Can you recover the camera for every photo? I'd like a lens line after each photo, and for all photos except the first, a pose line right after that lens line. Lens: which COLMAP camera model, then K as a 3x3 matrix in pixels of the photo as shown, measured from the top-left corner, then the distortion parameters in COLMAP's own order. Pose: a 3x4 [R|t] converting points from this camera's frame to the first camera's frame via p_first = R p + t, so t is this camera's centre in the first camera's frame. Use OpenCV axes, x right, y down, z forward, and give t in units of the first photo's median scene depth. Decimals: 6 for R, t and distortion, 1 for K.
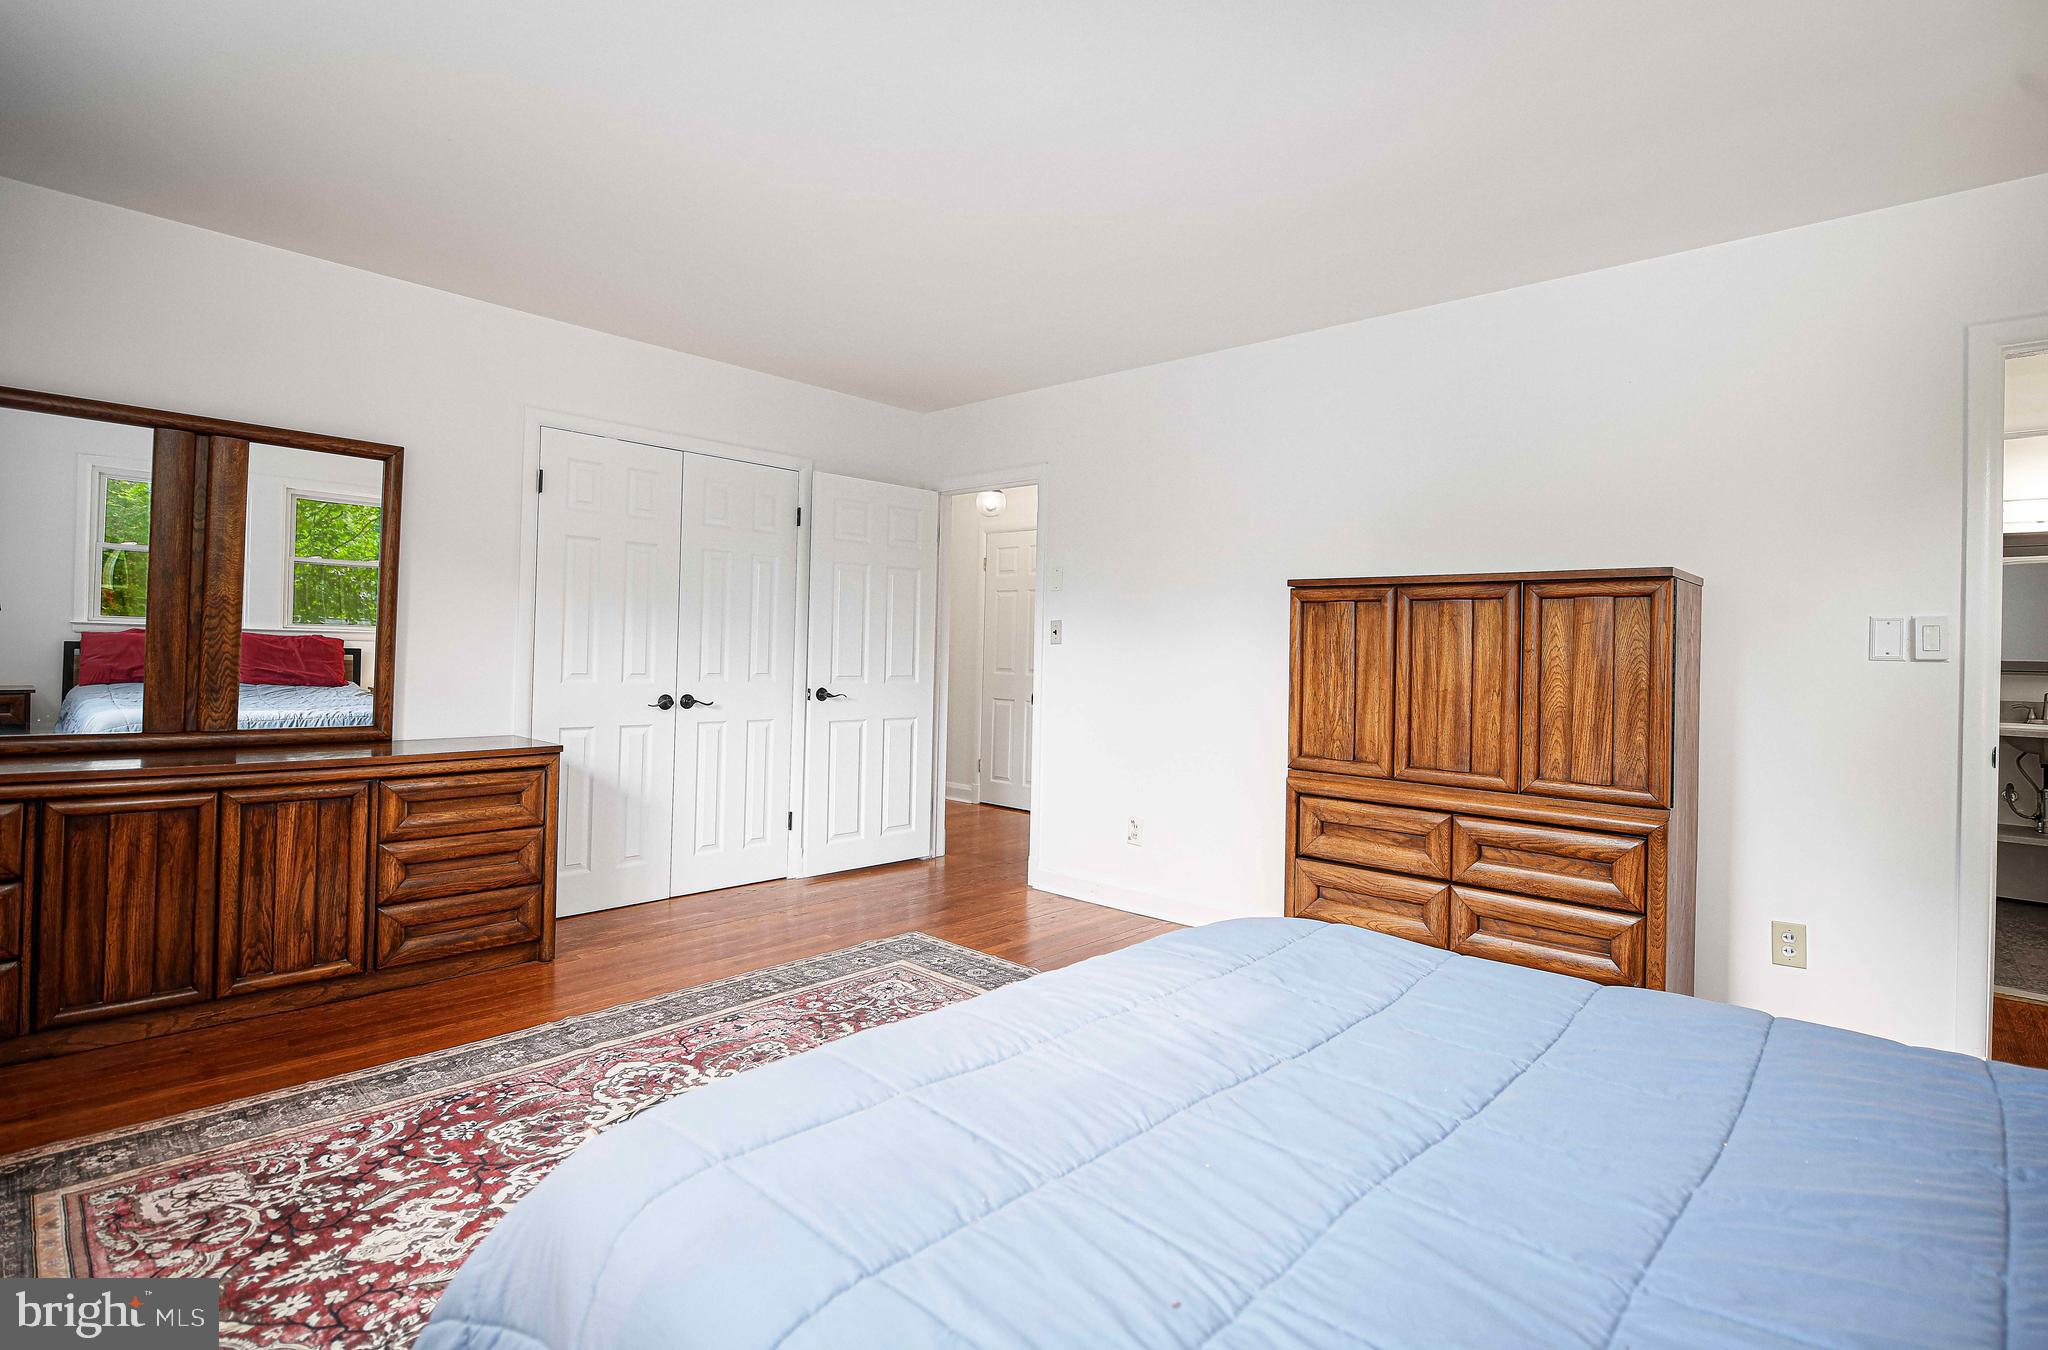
lens RADIAL K [[968.8, 0, 1036.4], [0, 968.8, 655.5], [0, 0, 1]] dist [0.001918, -0.000270]
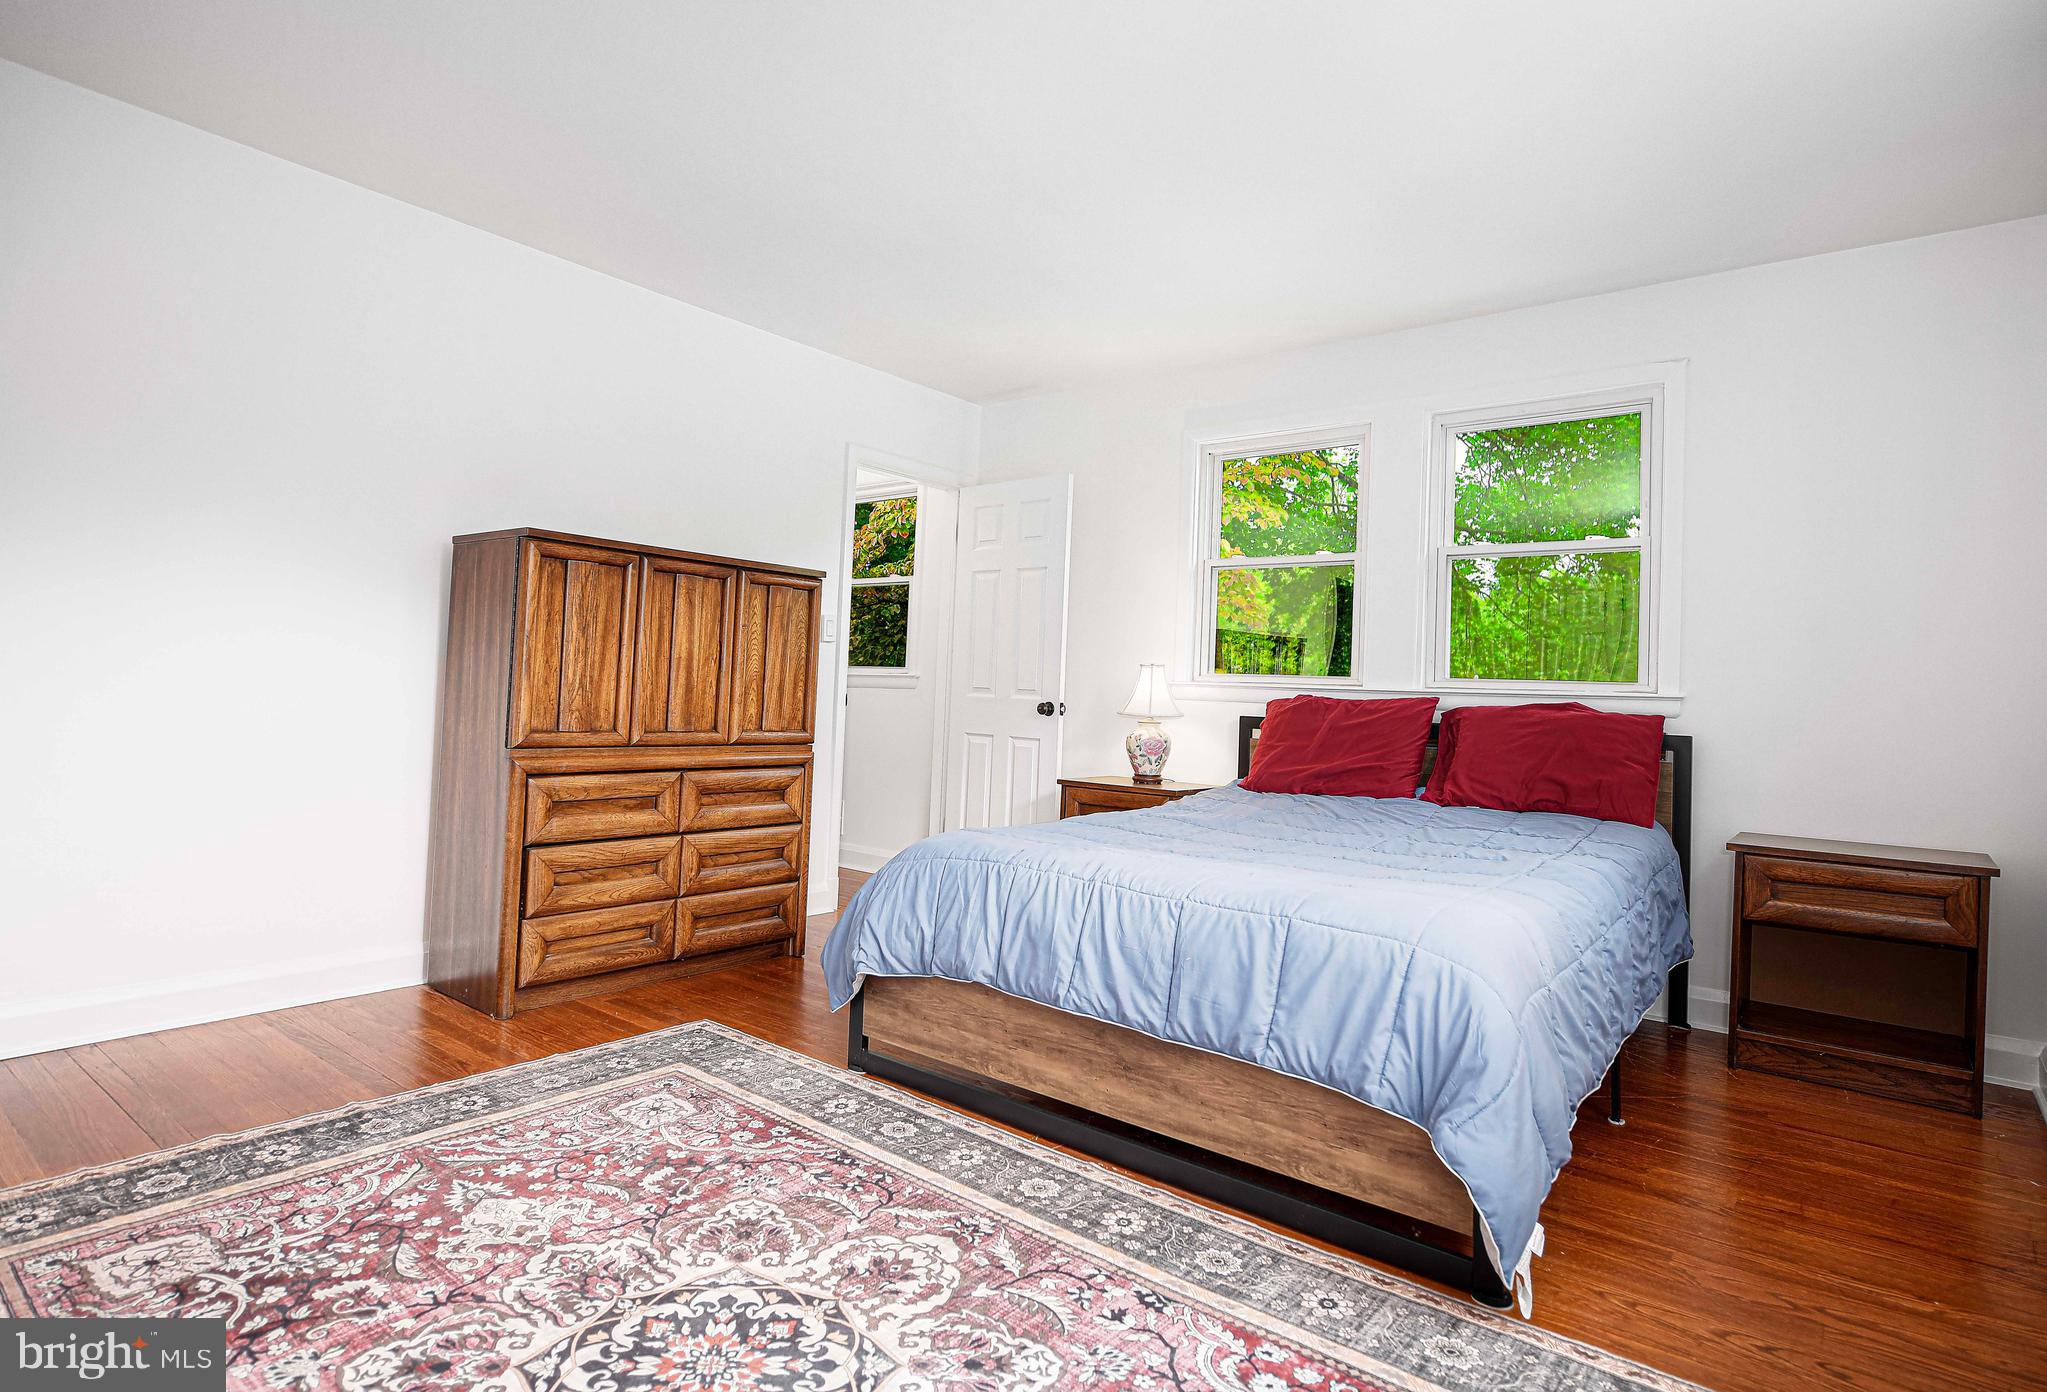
lens RADIAL K [[1092.4, 0, 1033.6], [0, 1092.4, 685.0], [0, 0, 1]] dist [-0.006461, -0.002100]
pose [[-0.076345, -0.017527, 0.996927, -0.983690], [-0.038157, 0.999164, 0.014644, 0.039678], [-0.996351, -0.036922, -0.076950, 0.832675]]
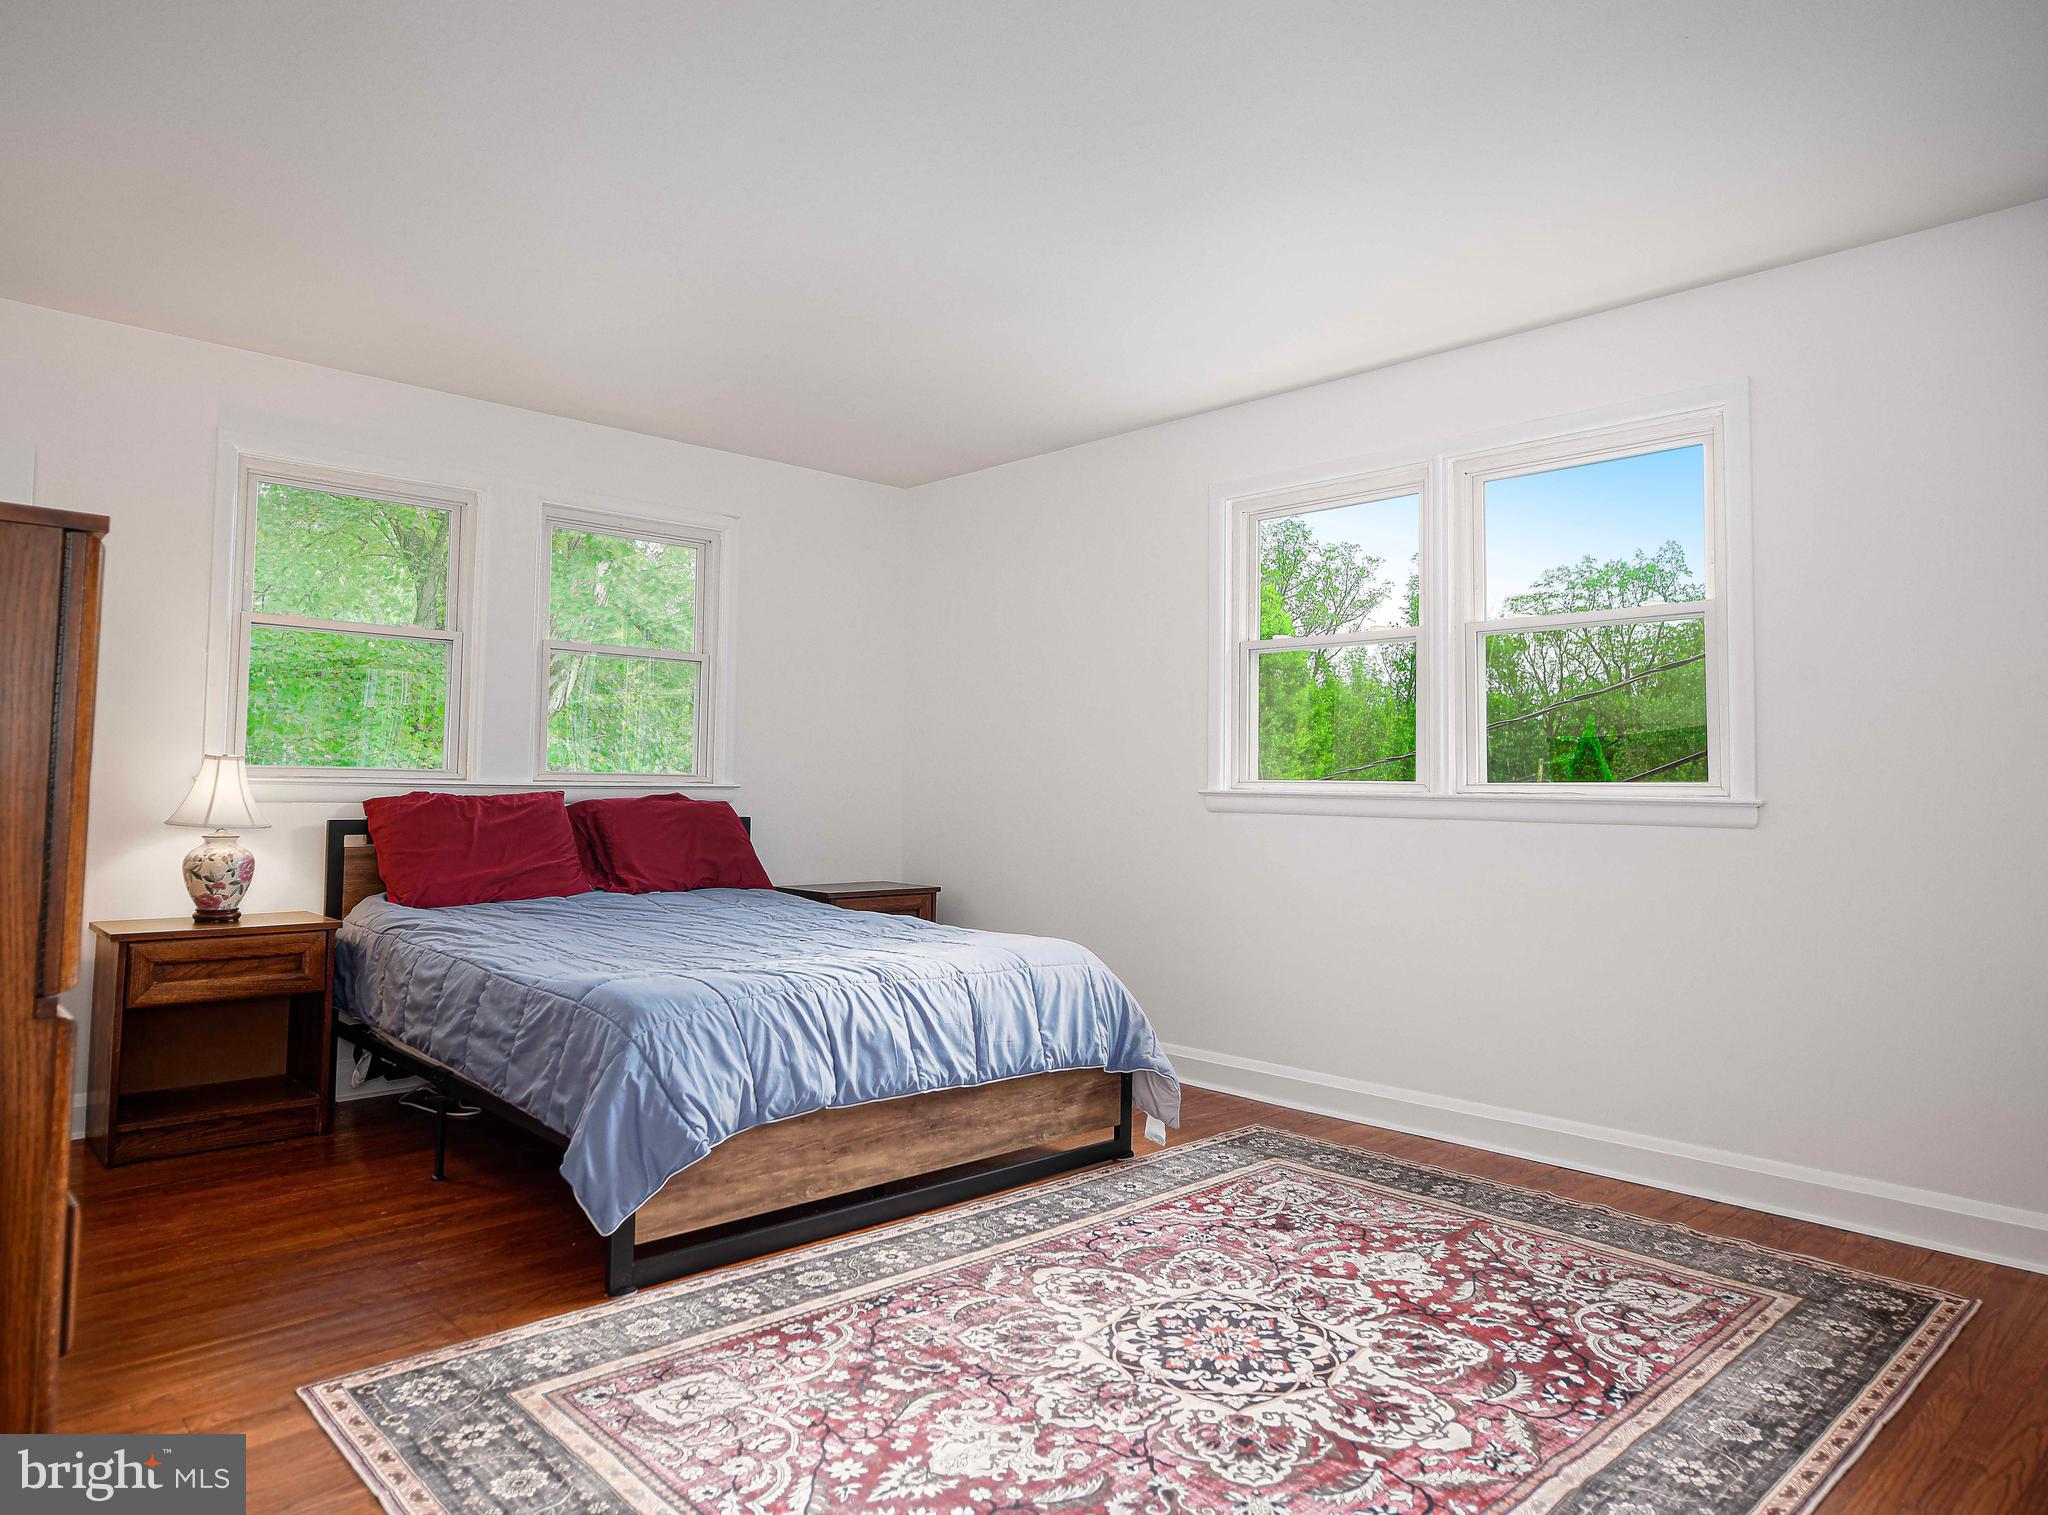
lens RADIAL K [[1287.1, 0, 1024.6], [0, 1287.1, 765.9], [0, 0, 1]] dist [-0.003239, -0.000881]
pose [[-0.997875, -0.034926, 0.055008, -0.204891], [-0.035897, 0.999215, -0.016758, 0.027828], [-0.054379, -0.018697, -0.998345, 2.006085]]
